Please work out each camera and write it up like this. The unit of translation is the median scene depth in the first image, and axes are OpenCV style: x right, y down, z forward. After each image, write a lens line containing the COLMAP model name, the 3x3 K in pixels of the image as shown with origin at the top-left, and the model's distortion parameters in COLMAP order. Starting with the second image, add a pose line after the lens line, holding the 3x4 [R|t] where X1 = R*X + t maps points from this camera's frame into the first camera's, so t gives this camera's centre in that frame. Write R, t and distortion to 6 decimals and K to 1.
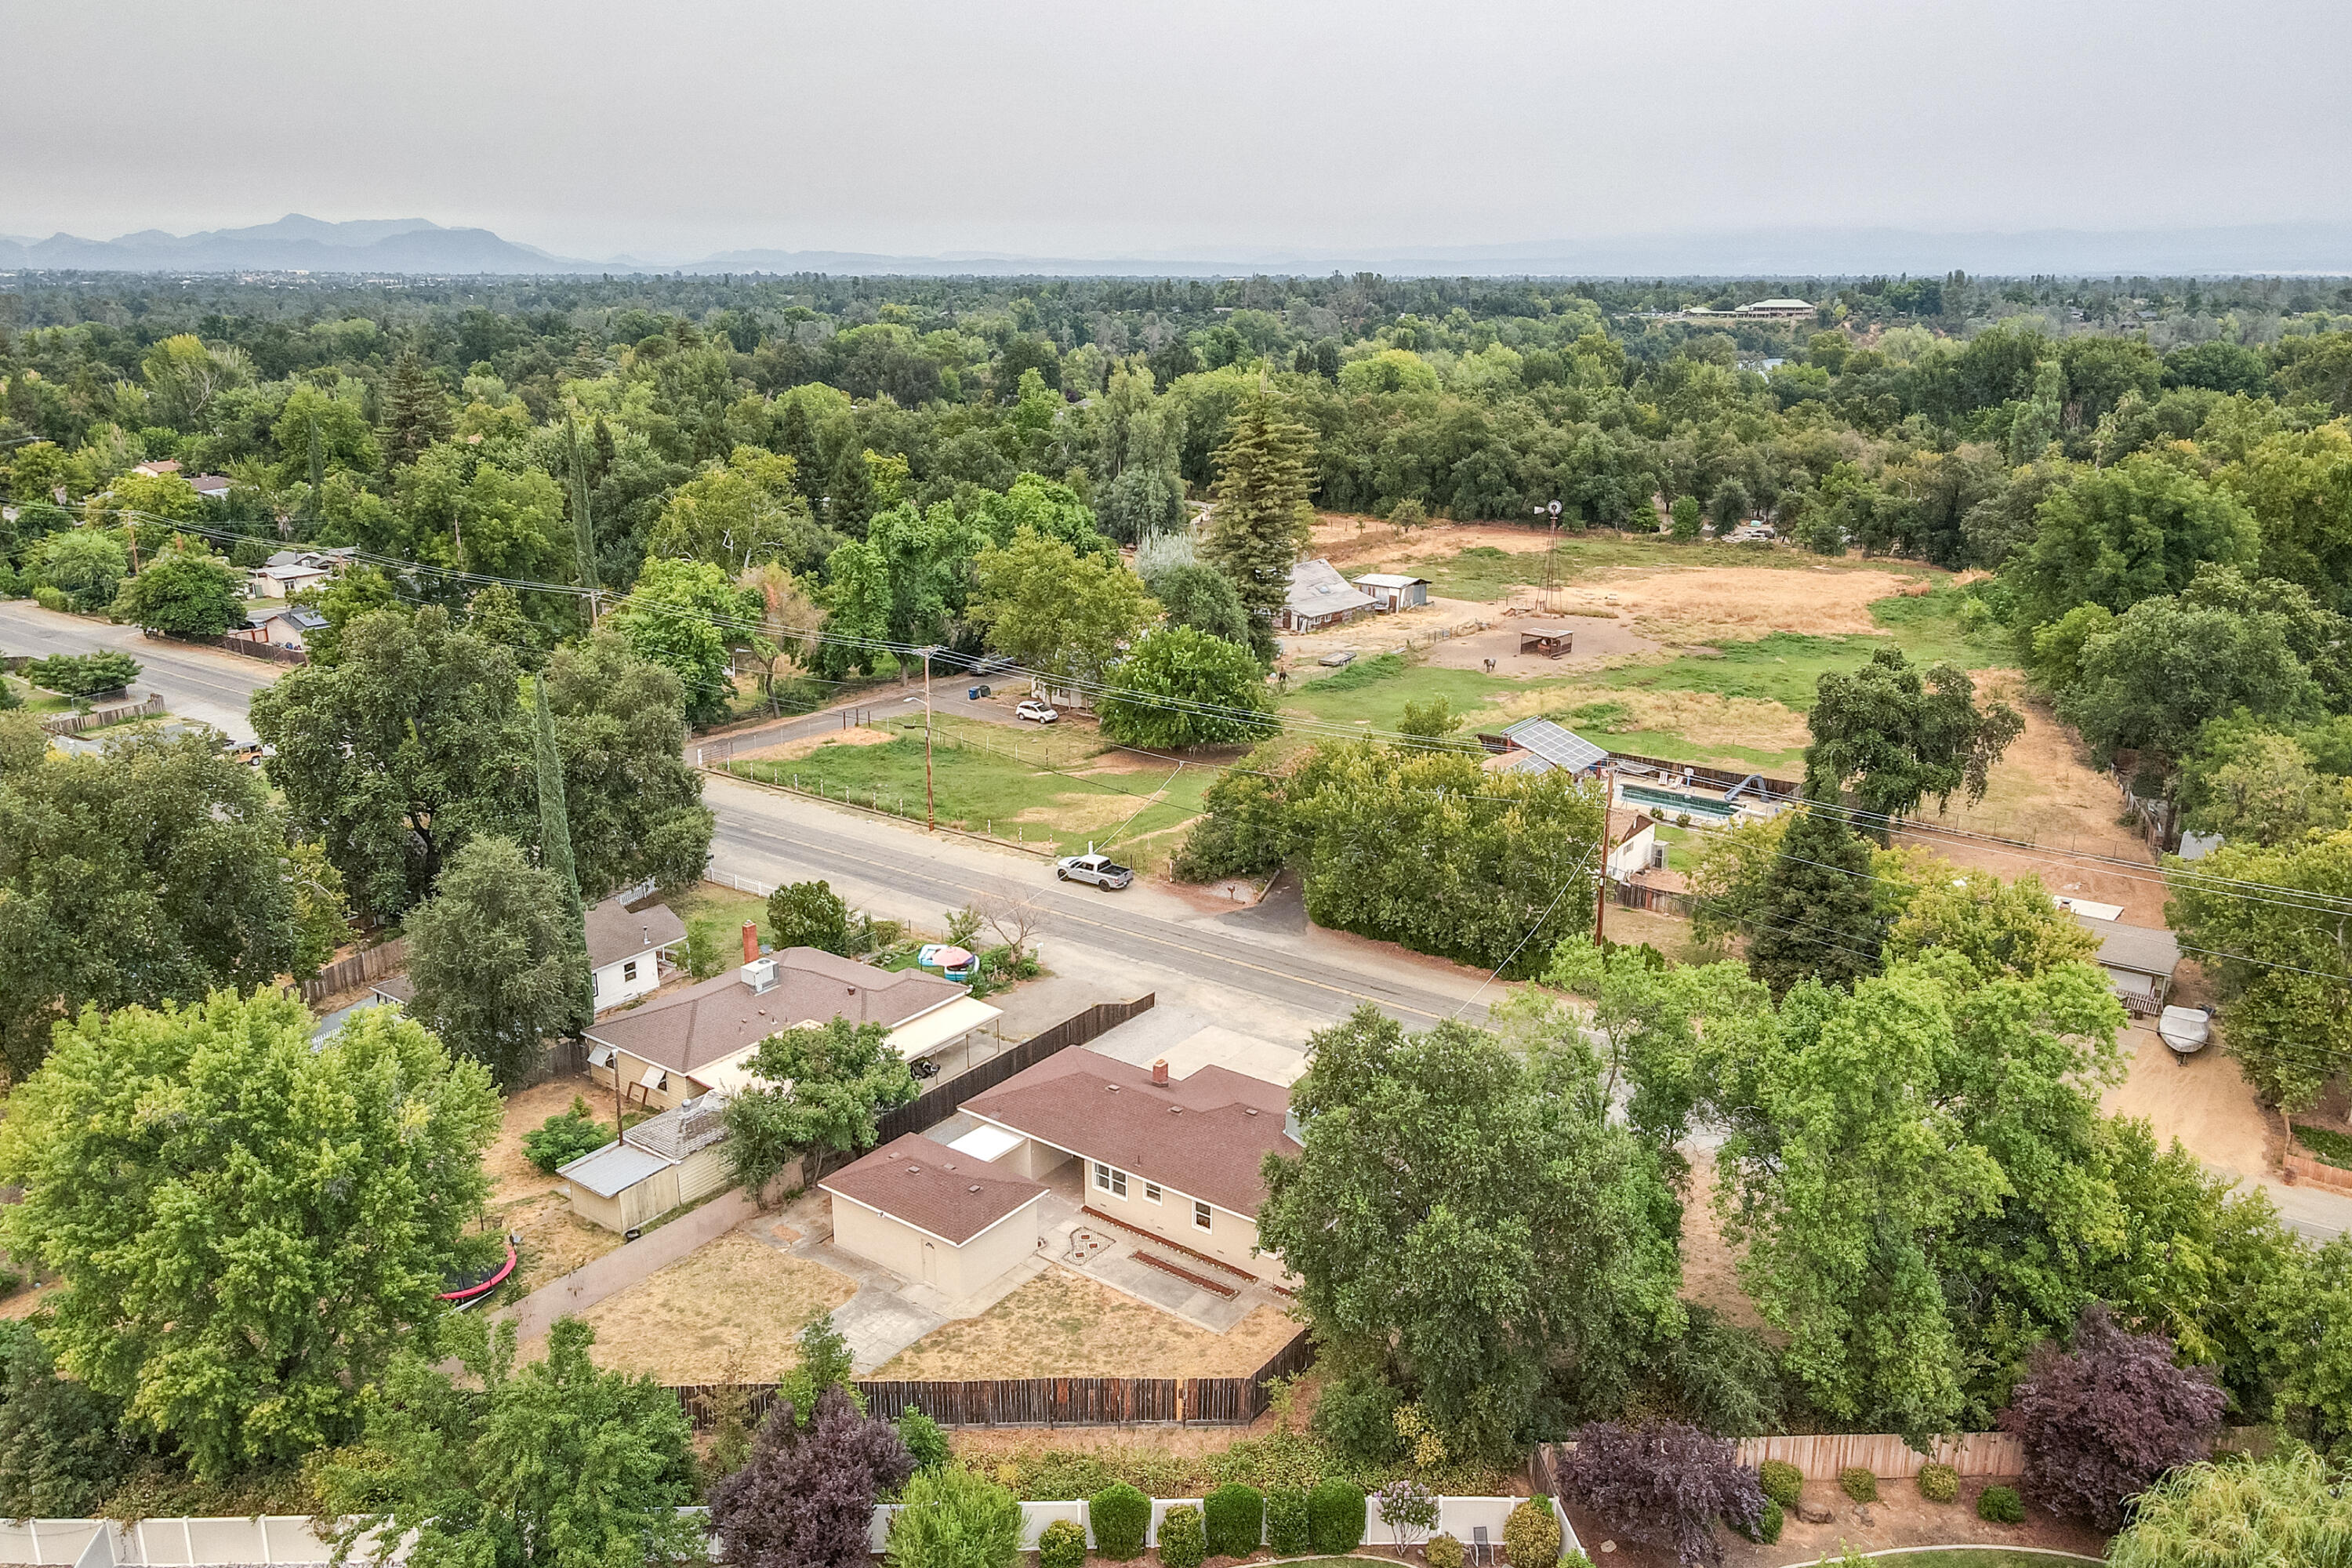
lens RADIAL K [[1734.2, 0, 1167.1], [0, 1734.2, 744.1], [0, 0, 1]] dist [0.007498, 0.015814]
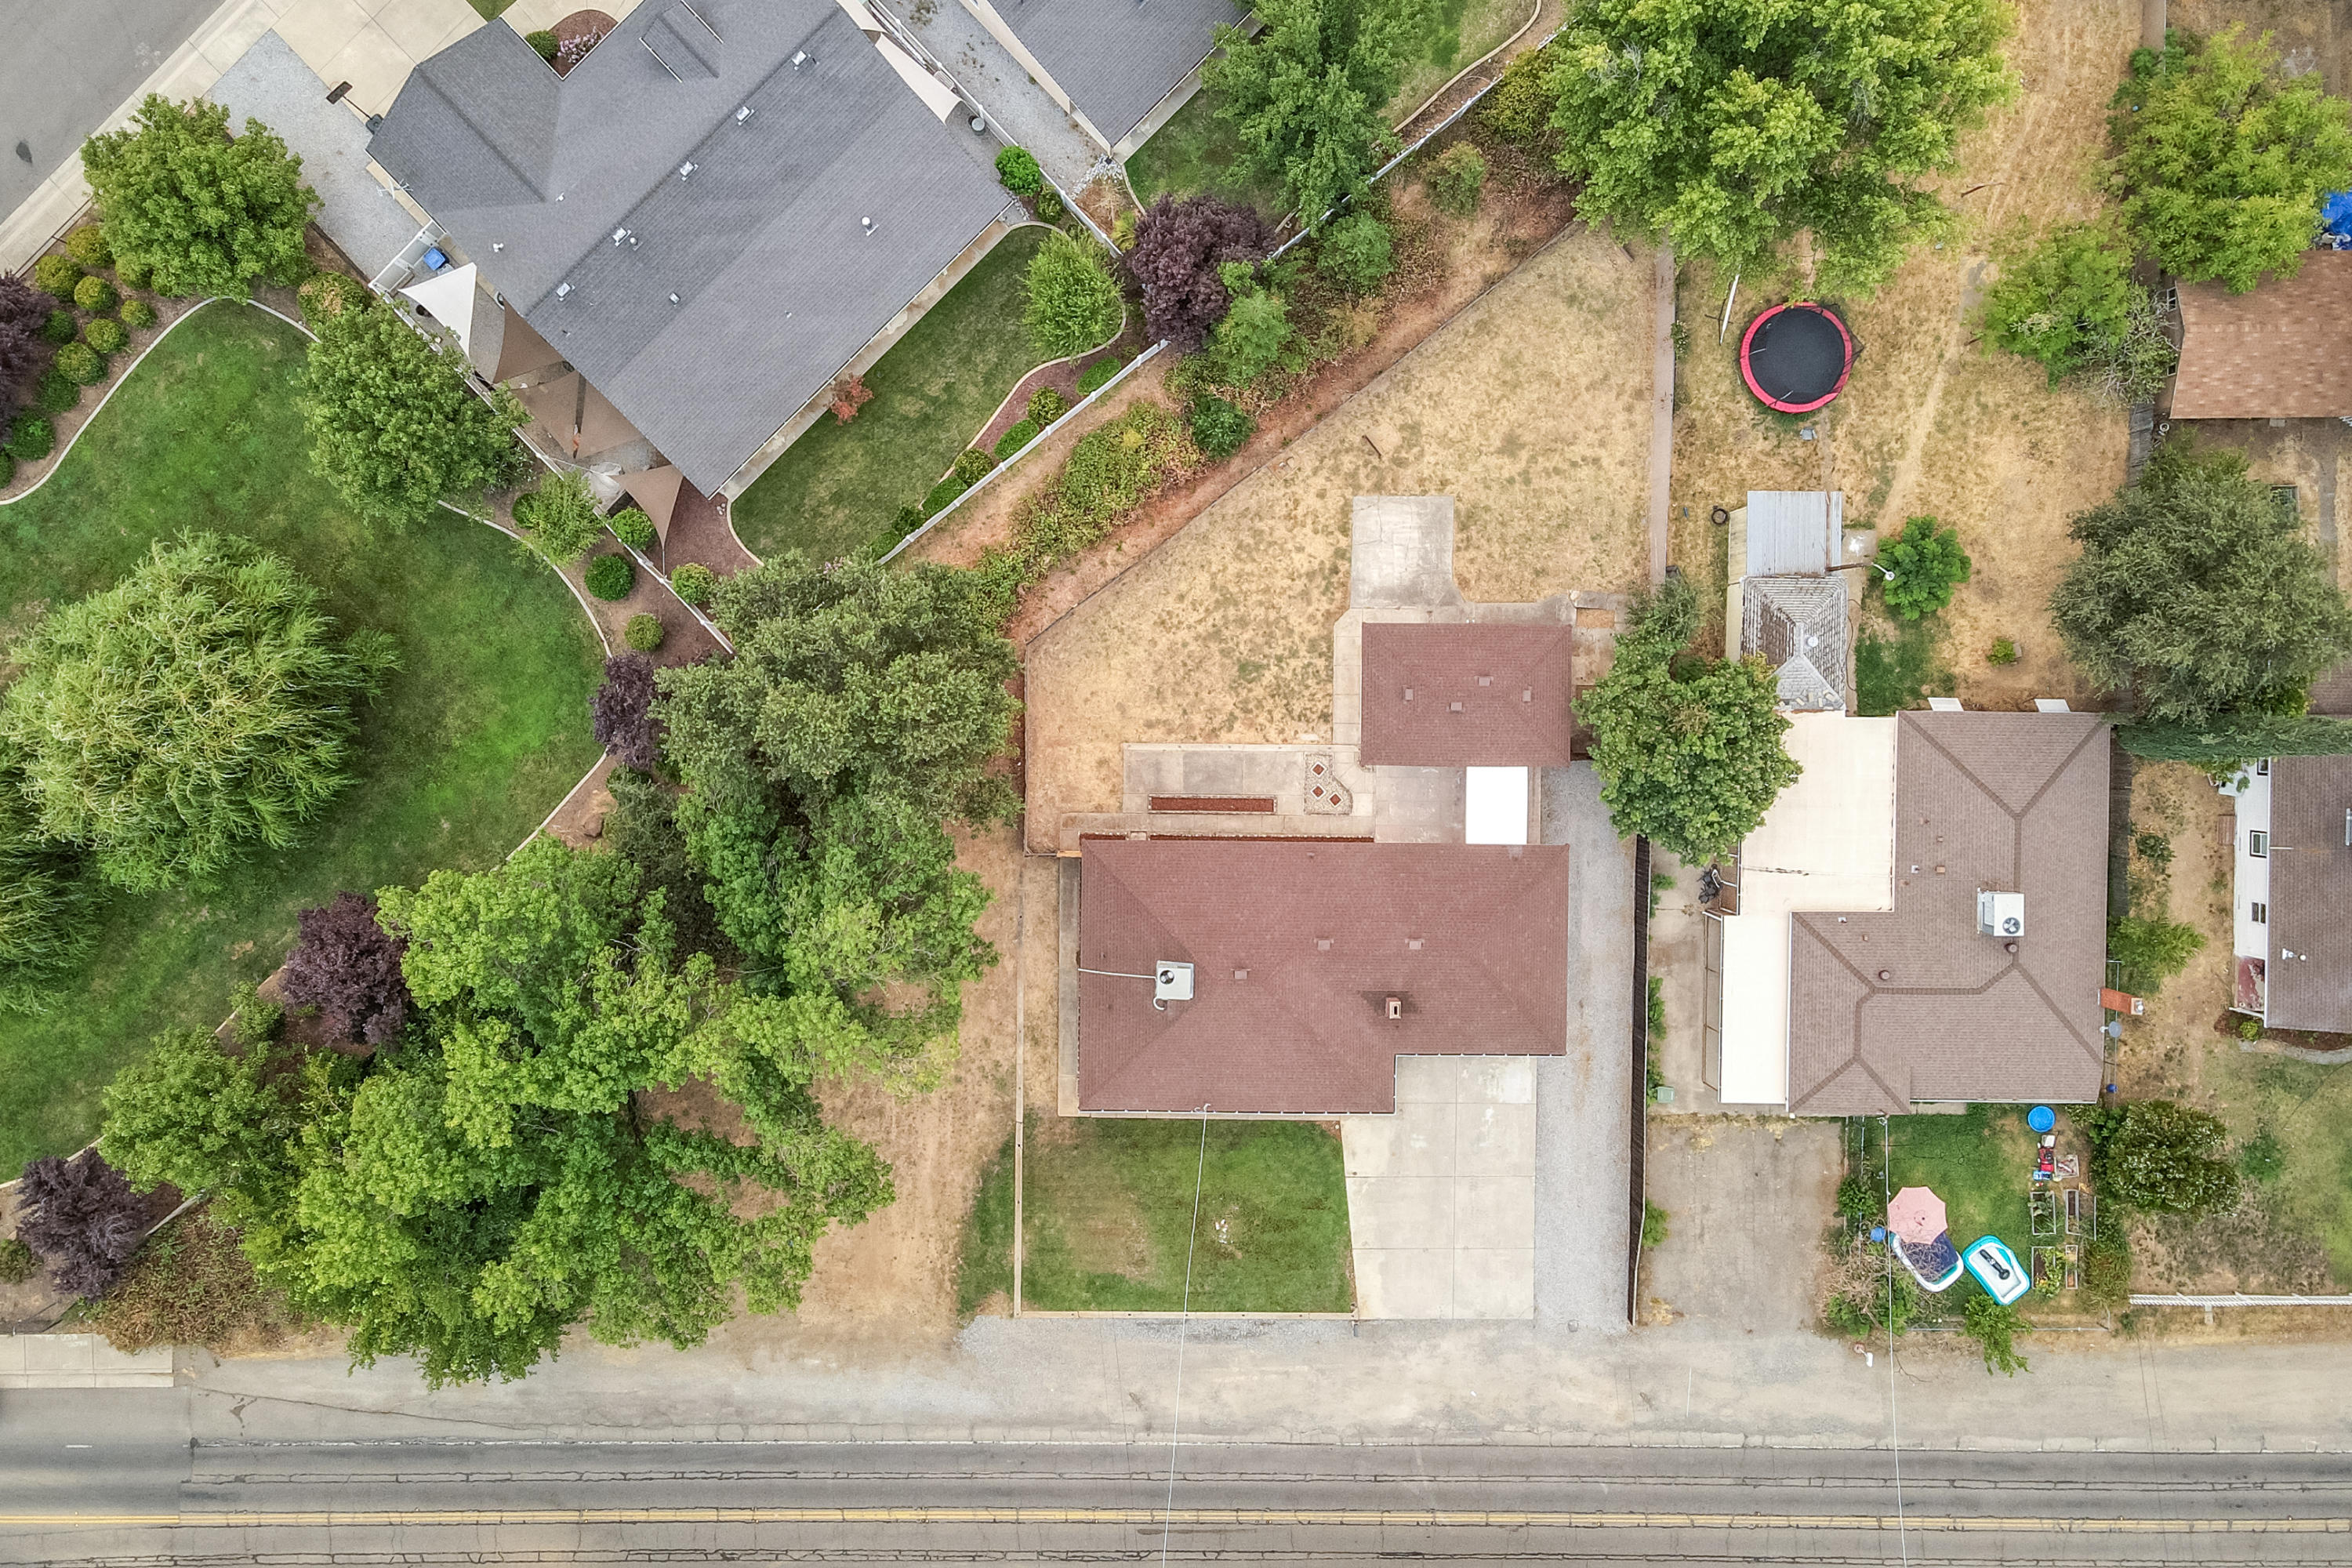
lens RADIAL K [[1734.2, 0, 1156.3], [0, 1734.2, 777.4], [0, 0, 1]] dist [0.007498, 0.015814]
pose [[-0.808571, 0.588171, 0.016353, 0.006057], [-0.153051, -0.237075, 0.959360, -0.385171], [0.568145, 0.773207, 0.281712, 0.419946]]
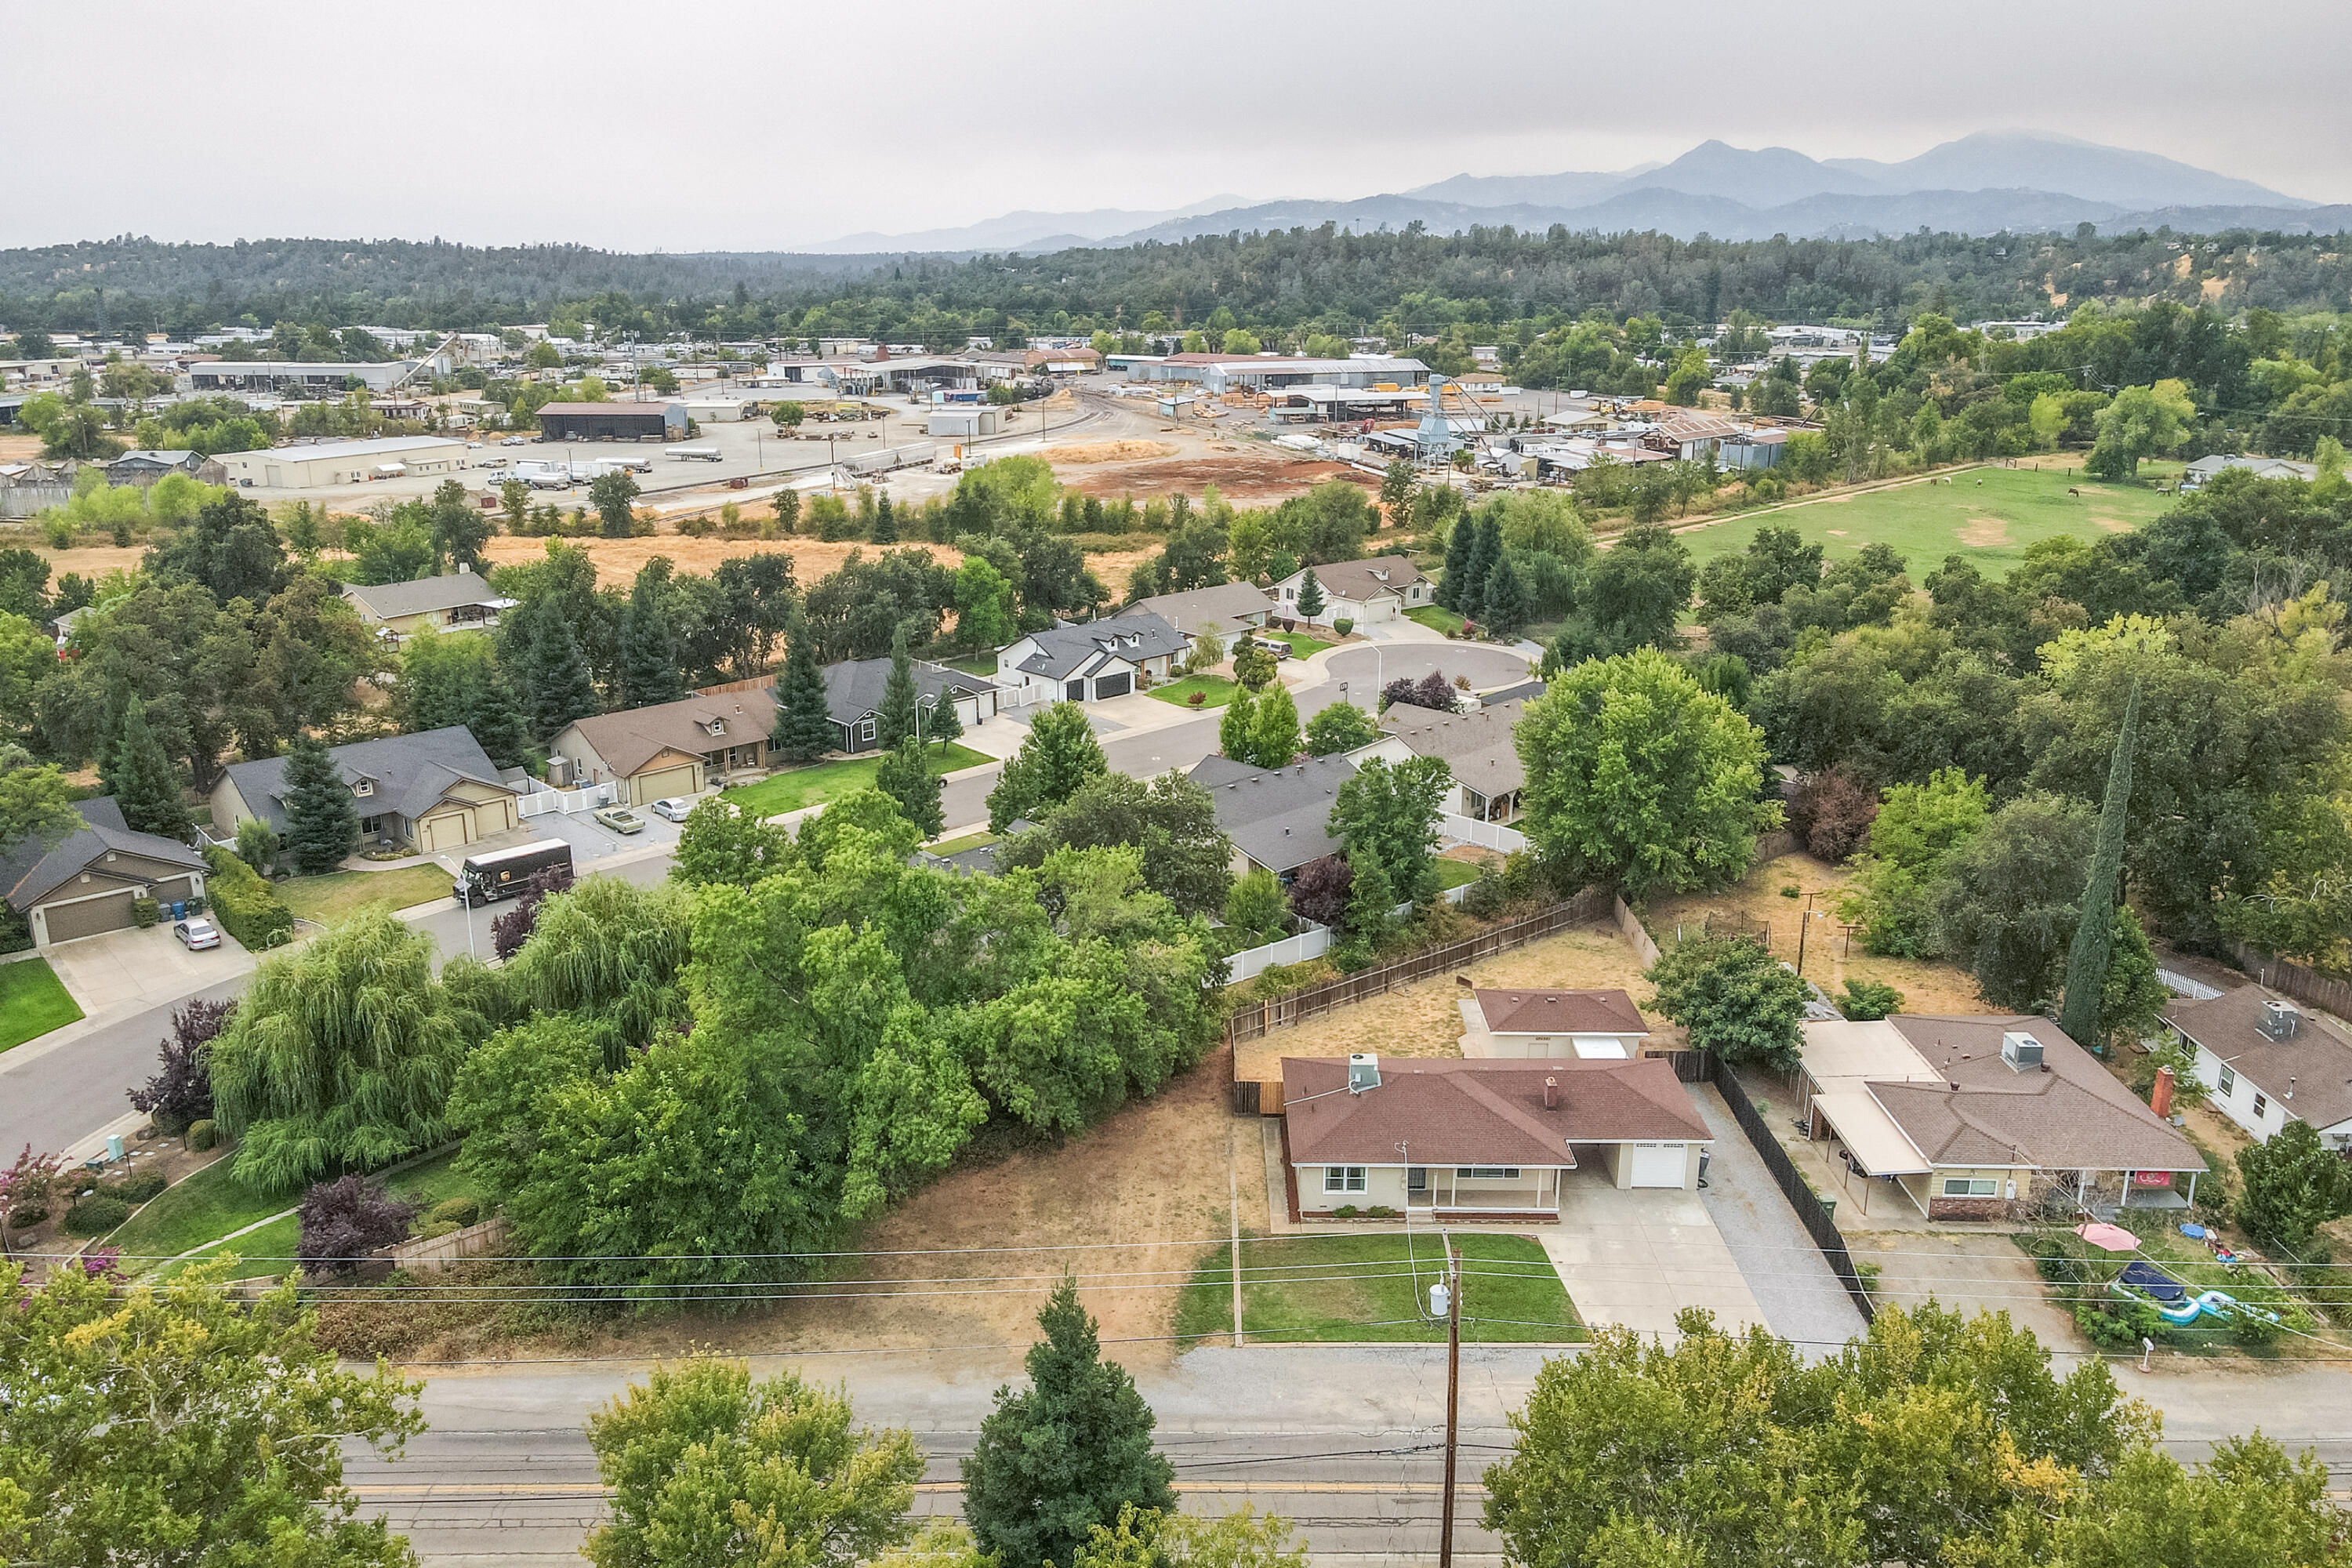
lens RADIAL K [[1734.2, 0, 1166.9], [0, 1734.2, 769.1], [0, 0, 1]] dist [0.007498, 0.015814]
pose [[-0.812463, 0.162612, -0.559876, 0.477912], [-0.150687, 0.869115, 0.471098, -0.276909], [0.563202, 0.467116, -0.681620, 0.999430]]
